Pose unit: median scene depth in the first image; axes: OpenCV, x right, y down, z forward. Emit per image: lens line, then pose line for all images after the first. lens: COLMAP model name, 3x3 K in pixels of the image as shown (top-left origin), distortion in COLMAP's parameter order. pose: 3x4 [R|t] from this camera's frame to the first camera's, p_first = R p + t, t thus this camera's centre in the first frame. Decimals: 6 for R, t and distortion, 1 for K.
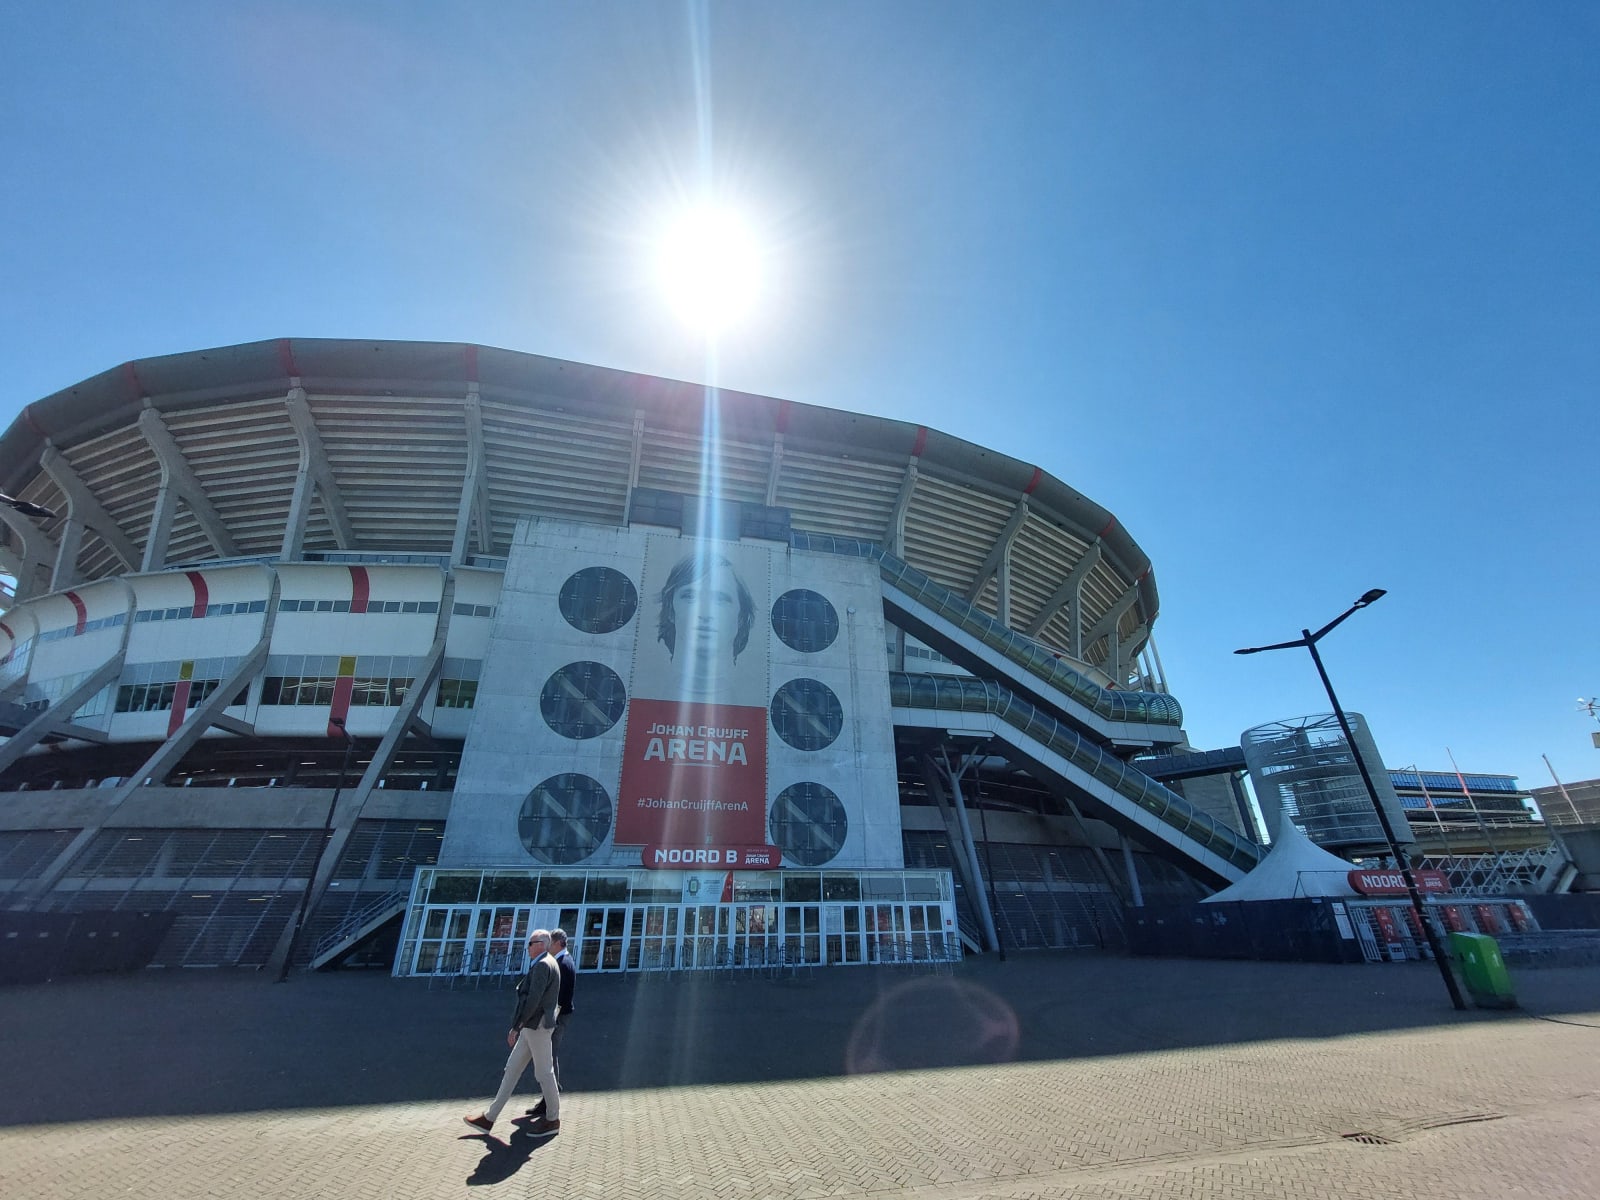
lens RADIAL K [[641.8, 0, 804.2], [0, 641.8, 594.7], [0, 0, 1]] dist [-0.009649, -0.004038]
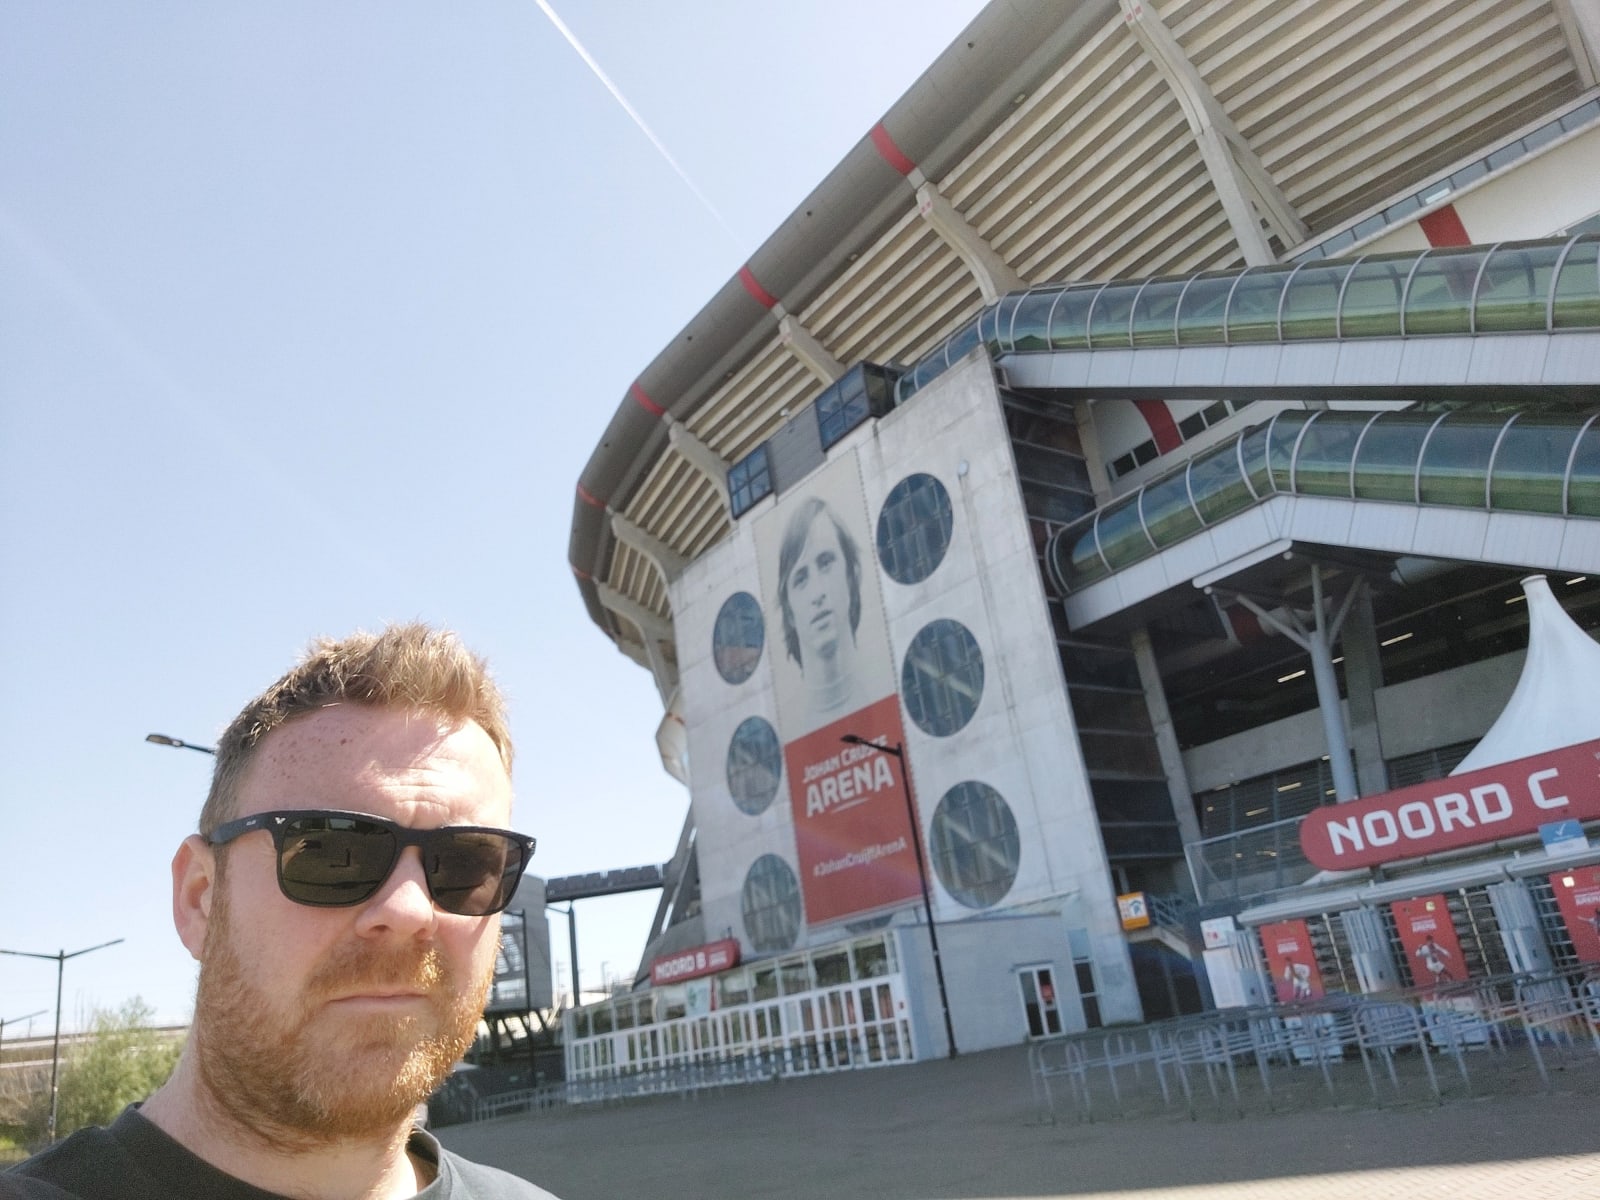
lens RADIAL K [[1158.8, 0, 799.9], [0, 1158.8, 596.6], [0, 0, 1]] dist [0.098472, -0.064505]
pose [[0.360086, -0.364690, -0.858684, 0.950522], [0.549451, 0.826759, -0.120721, 0.178507], [0.753951, -0.428335, 0.498084, 0.353579]]
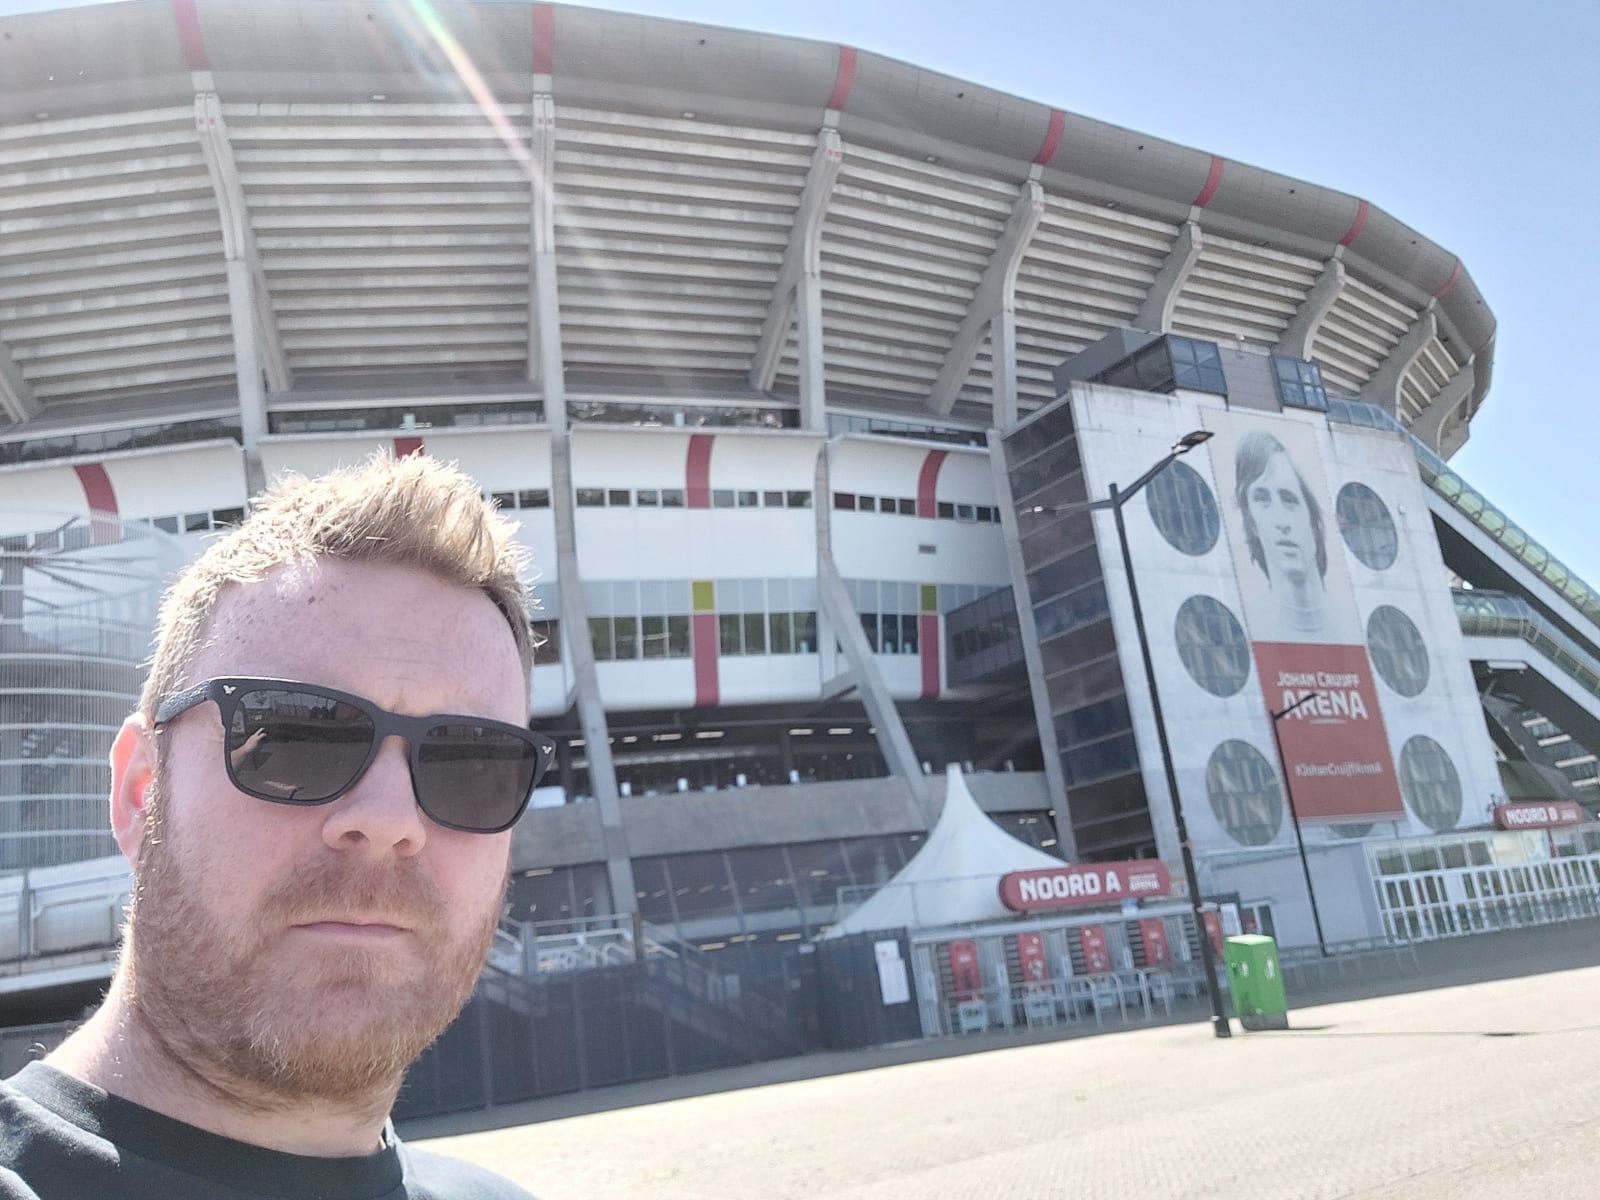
lens RADIAL K [[1444.7, 0, 796.9], [0, 1444.7, 603.2], [0, 0, 1]] dist [0.051575, -0.015023]
pose [[0.946550, -0.023394, 0.321709, -1.244244], [-0.041247, 0.980400, 0.192652, -0.181493], [-0.319910, -0.195624, 0.927032, -0.399200]]
